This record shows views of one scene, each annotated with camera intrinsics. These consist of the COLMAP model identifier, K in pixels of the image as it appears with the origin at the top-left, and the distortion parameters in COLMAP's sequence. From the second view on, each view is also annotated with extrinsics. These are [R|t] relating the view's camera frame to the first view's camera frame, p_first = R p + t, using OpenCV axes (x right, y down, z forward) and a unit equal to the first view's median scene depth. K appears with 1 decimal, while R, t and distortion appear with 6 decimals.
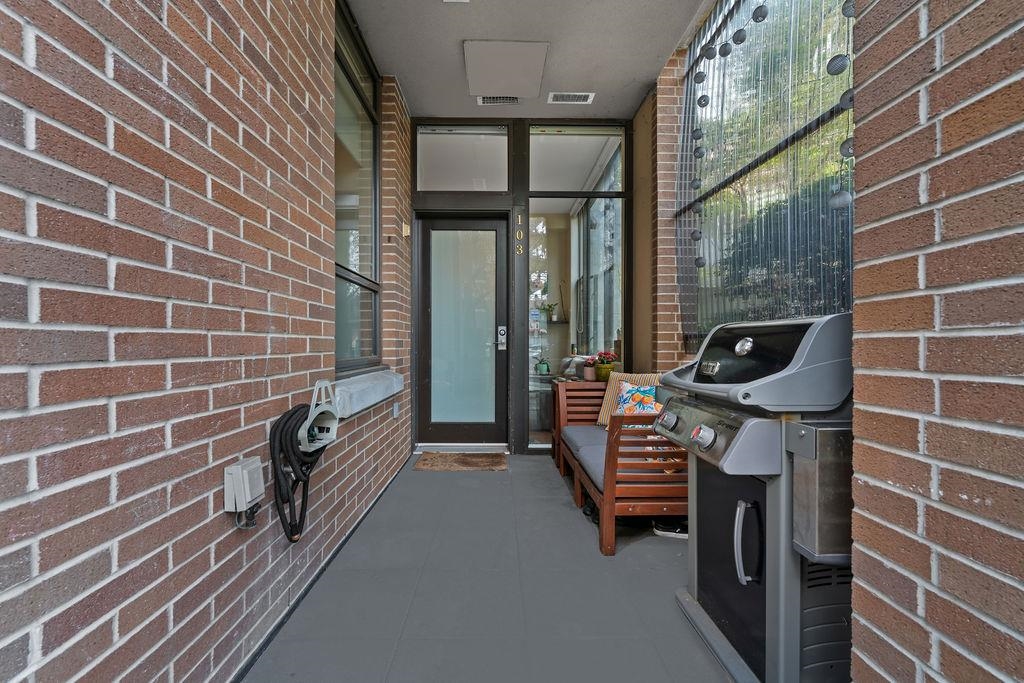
lens RADIAL K [[410.8, 0, 508.7], [0, 410.8, 349.3], [0, 0, 1]] dist [0.000012, -0.000710]
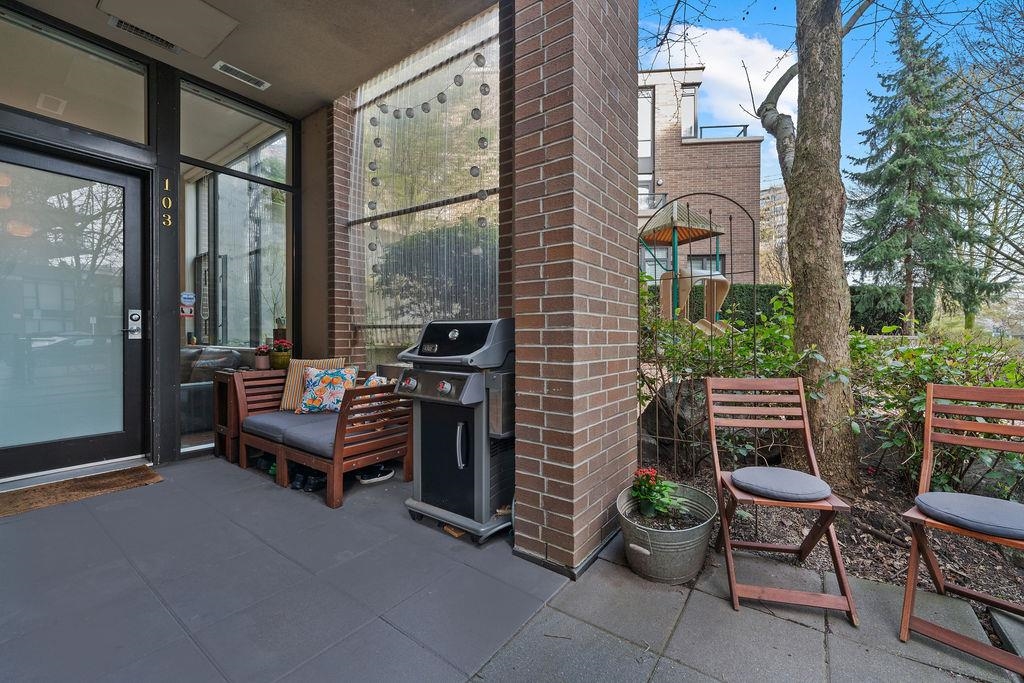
lens RADIAL K [[414.7, 0, 512.0], [0, 414.7, 341.5], [0, 0, 1]] dist [0.000036, -0.000215]
pose [[0.600970, -0.011822, 0.799184, -0.263229], [0.005528, 0.999928, 0.010634, 0.001814], [-0.799252, -0.001973, 0.600992, -0.090197]]
